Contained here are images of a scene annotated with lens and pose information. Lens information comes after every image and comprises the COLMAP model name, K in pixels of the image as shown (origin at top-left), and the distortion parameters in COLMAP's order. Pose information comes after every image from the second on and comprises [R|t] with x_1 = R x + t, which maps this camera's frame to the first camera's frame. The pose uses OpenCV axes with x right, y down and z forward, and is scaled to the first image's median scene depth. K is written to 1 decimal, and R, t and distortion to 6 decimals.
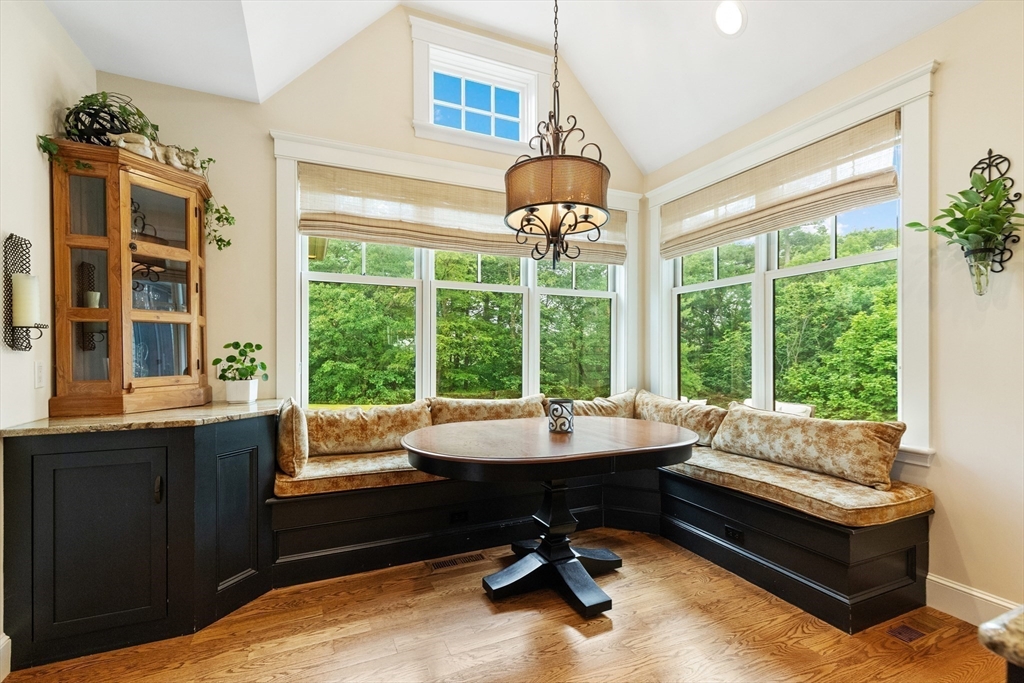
lens RADIAL K [[473.7, 0, 523.3], [0, 473.7, 353.1], [0, 0, 1]] dist [0.001101, 0.000101]
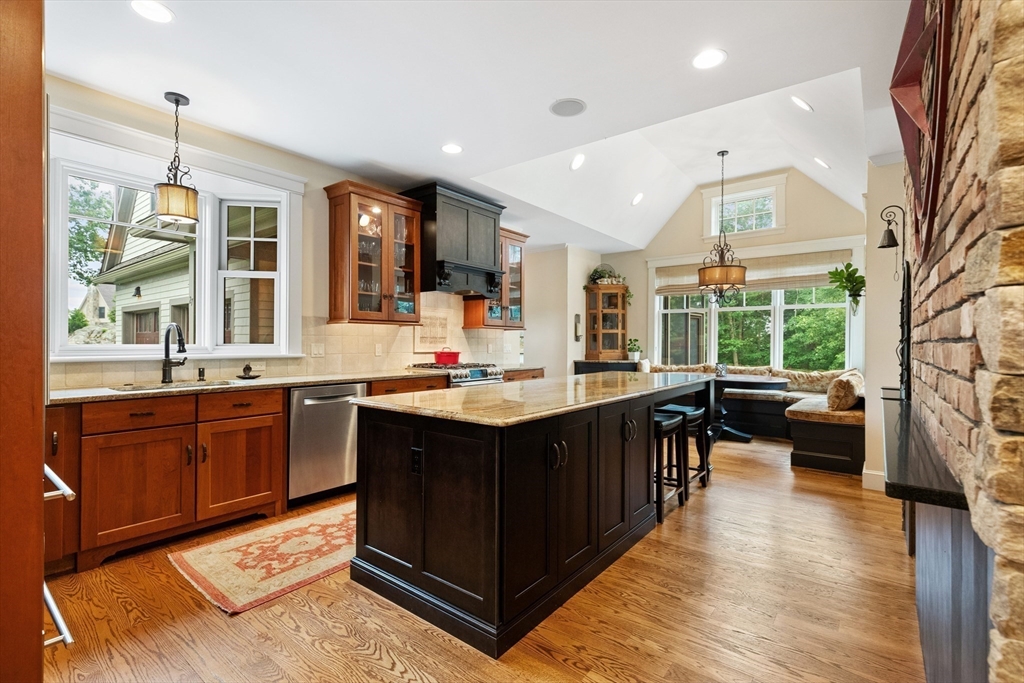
lens RADIAL K [[465.9, 0, 512.0], [0, 465.9, 341.5], [0, 0, 1]] dist [0.003859, 0.000345]
pose [[0.453568, 0.001824, -0.891220, 1.581857], [-0.005407, 0.999985, -0.000705, -0.000341], [0.891205, 0.005139, 0.453571, -0.931721]]
